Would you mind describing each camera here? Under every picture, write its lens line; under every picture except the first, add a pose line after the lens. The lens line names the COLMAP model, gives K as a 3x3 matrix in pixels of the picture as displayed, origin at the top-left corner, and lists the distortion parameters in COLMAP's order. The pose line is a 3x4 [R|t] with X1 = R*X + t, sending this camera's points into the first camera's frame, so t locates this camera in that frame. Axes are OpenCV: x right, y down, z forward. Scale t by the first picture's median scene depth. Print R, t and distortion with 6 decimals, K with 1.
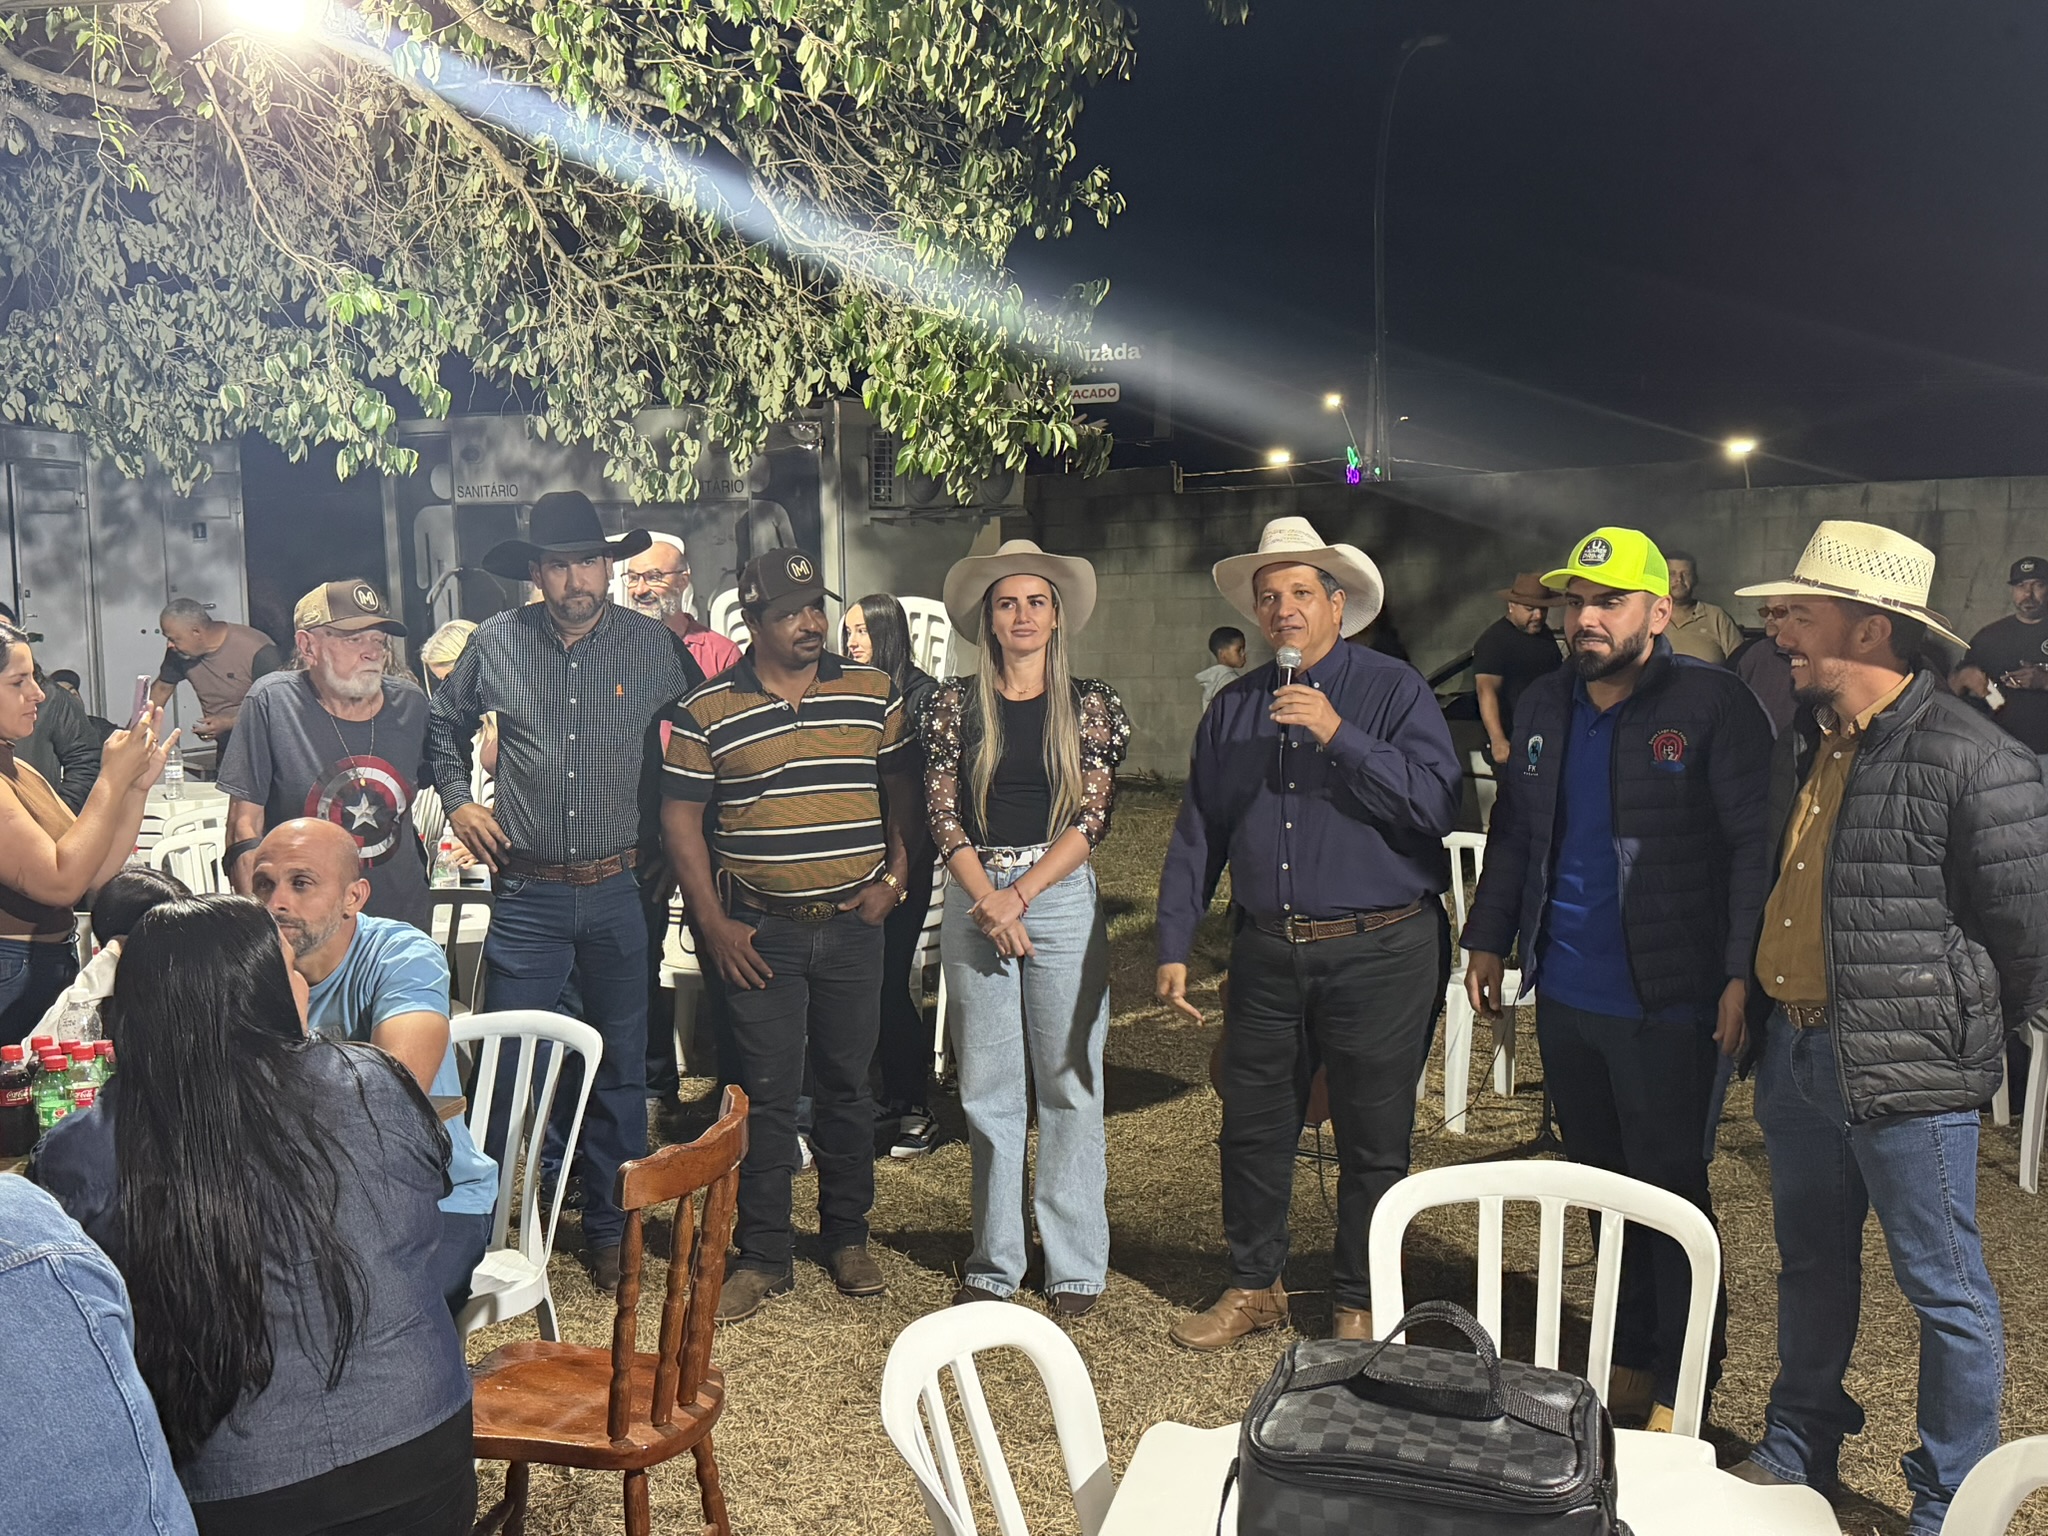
lens RADIAL K [[1944.4, 0, 1024.0], [0, 1944.4, 768.0], [0, 0, 1]] dist [-0.006972, -0.006192]
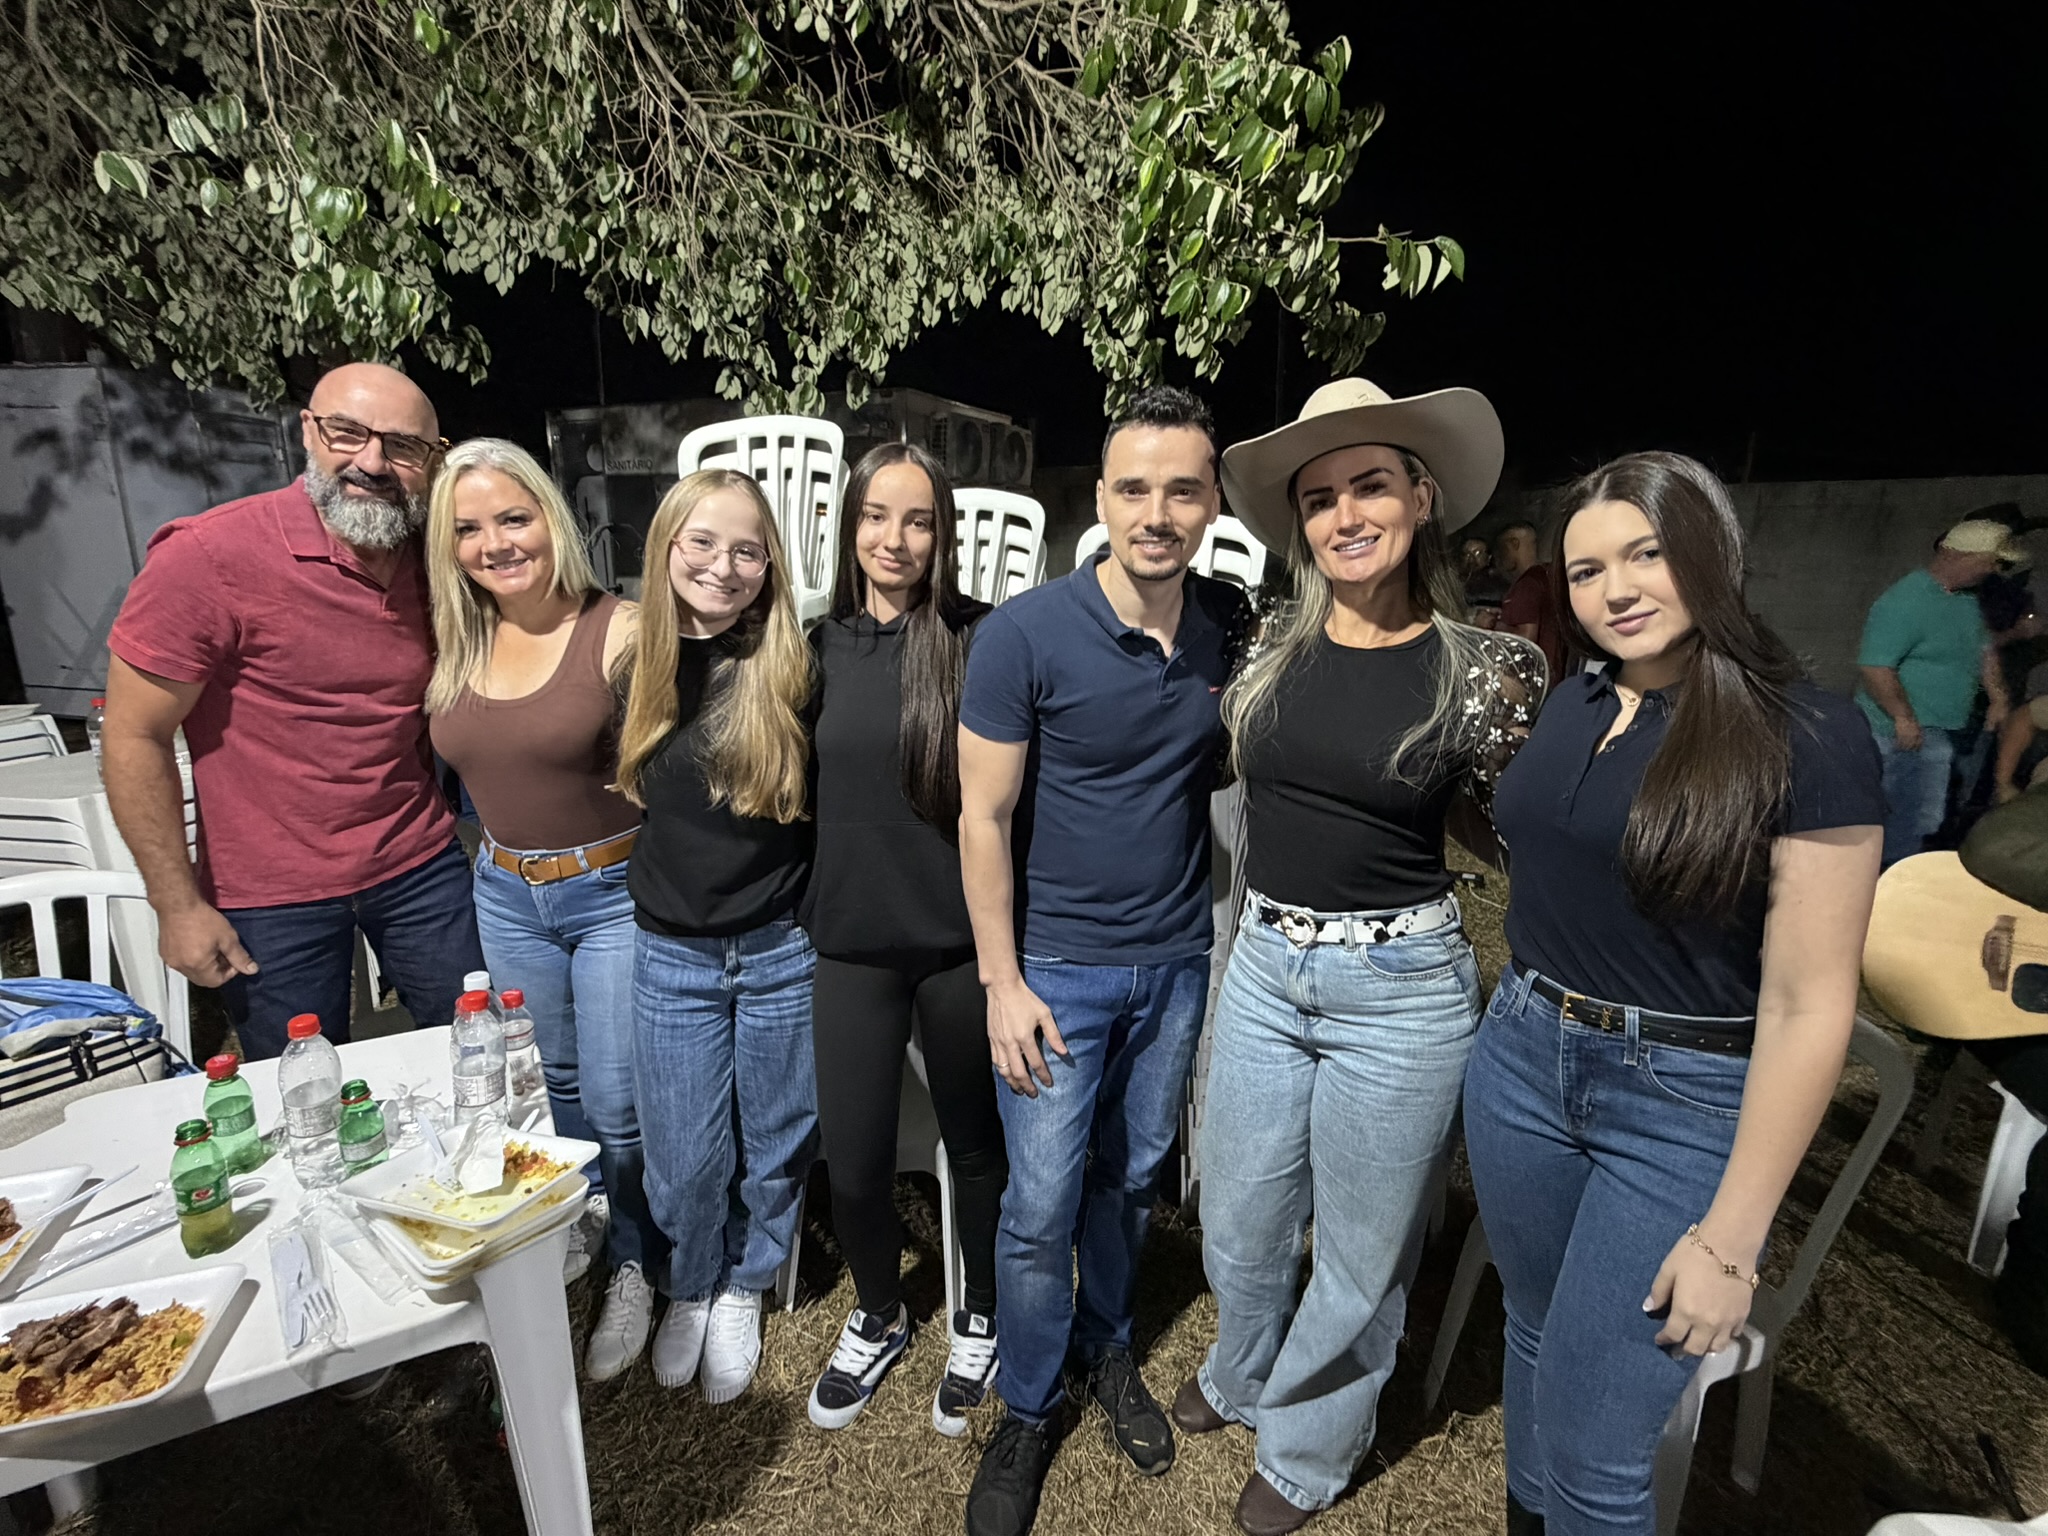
lens RADIAL K [[954.8, 0, 1024.0], [0, 954.8, 768.0], [0, 0, 1]] dist [-0.026513, -0.000045]
pose [[0.995593, 0.002614, 0.093745, -0.113481], [-0.013678, 0.992969, 0.117582, -0.027694], [-0.092778, -0.118346, 0.988629, 0.522703]]
